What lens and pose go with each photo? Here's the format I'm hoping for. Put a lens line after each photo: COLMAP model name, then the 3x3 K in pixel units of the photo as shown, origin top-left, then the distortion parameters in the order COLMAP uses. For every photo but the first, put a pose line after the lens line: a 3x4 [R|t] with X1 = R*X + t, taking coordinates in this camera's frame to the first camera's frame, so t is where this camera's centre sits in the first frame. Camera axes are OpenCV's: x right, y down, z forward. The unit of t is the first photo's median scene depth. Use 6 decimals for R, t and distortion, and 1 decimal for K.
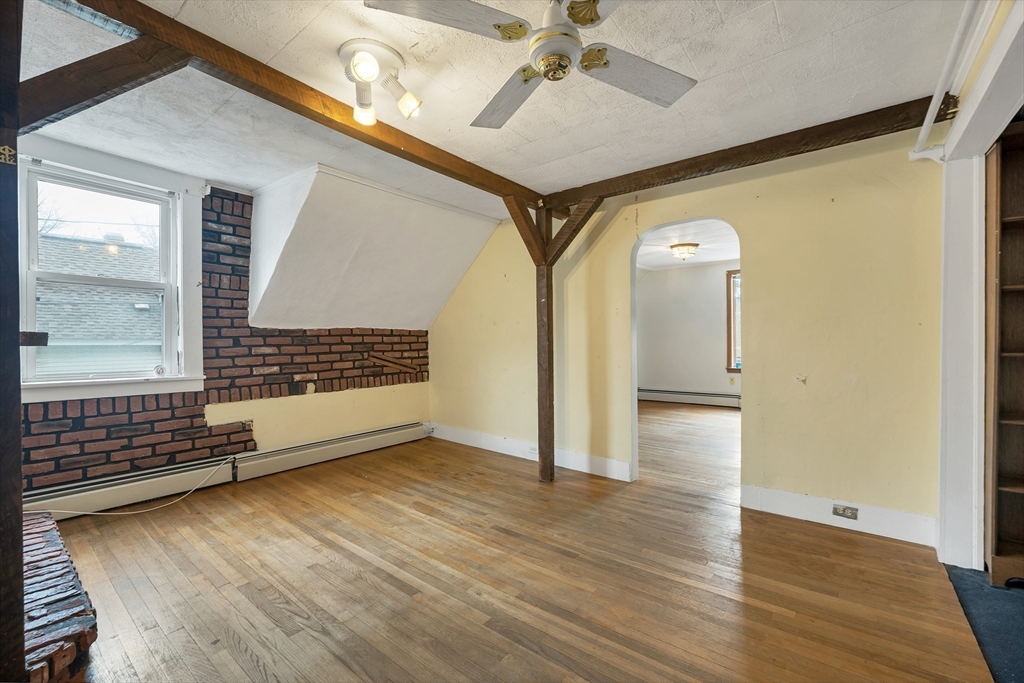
lens RADIAL K [[427.4, 0, 513.8], [0, 427.4, 342.8], [0, 0, 1]] dist [0.006120, 0.000363]
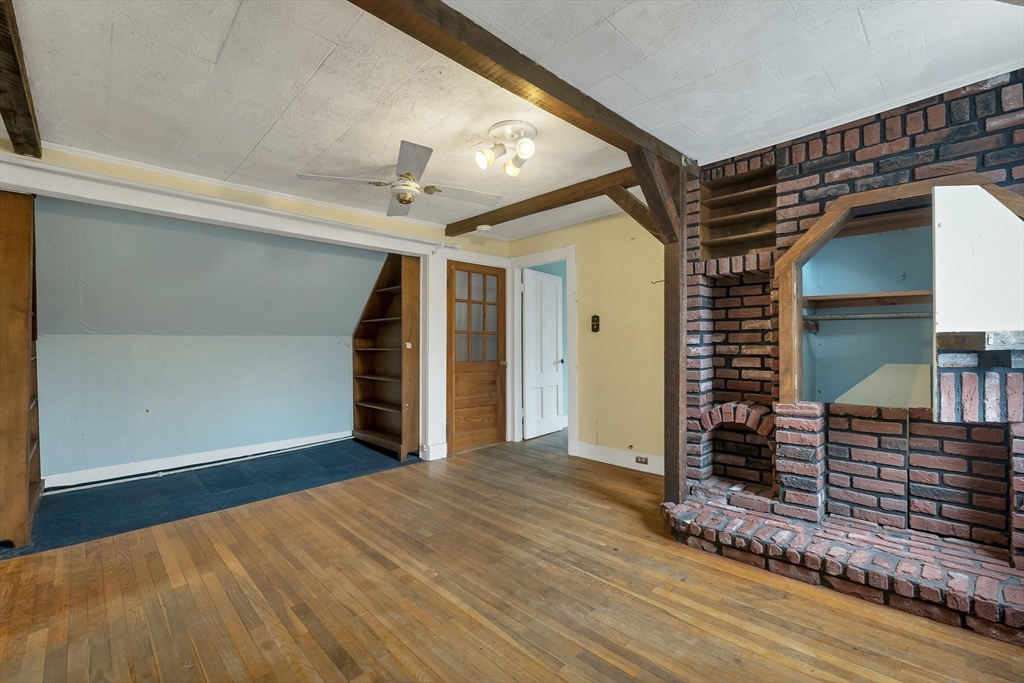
lens RADIAL K [[427.4, 0, 505.4], [0, 427.4, 343.3], [0, 0, 1]] dist [0.006120, 0.000363]
pose [[-0.989355, 0.010121, 0.145169, -0.370175], [0.009728, 0.999947, -0.003419, -0.005942], [-0.145195, -0.001970, -0.989401, 1.713574]]
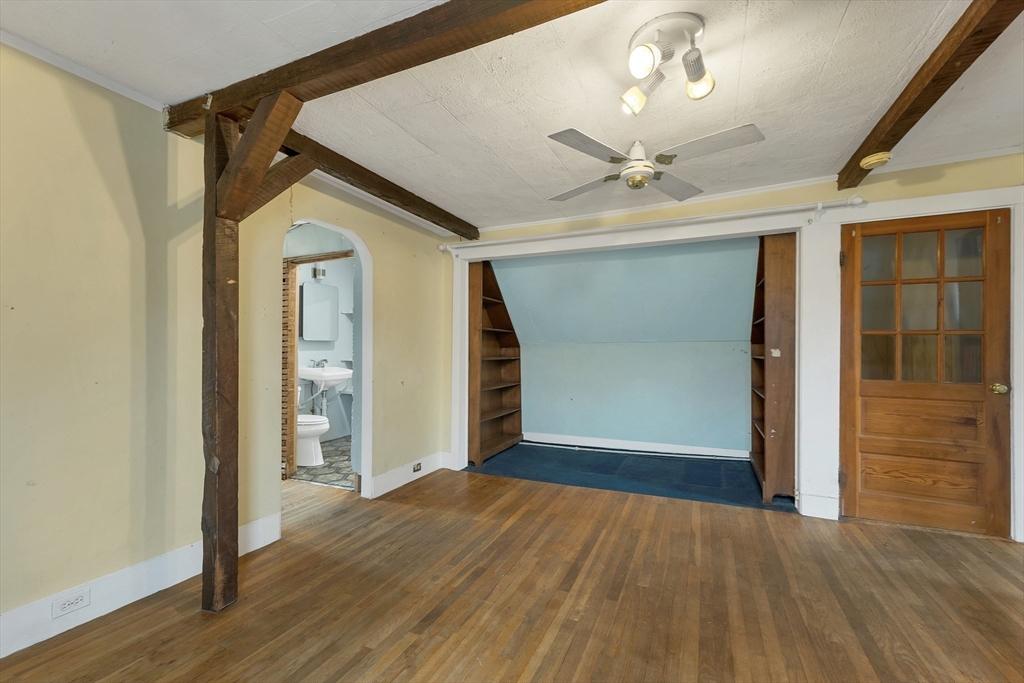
lens RADIAL K [[427.4, 0, 514.5], [0, 427.4, 347.9], [0, 0, 1]] dist [0.006120, 0.000363]
pose [[-0.244261, 0.010989, 0.969647, -0.824489], [-0.001342, 0.999931, -0.011671, -0.005856], [-0.969709, -0.004152, -0.244230, 1.135425]]
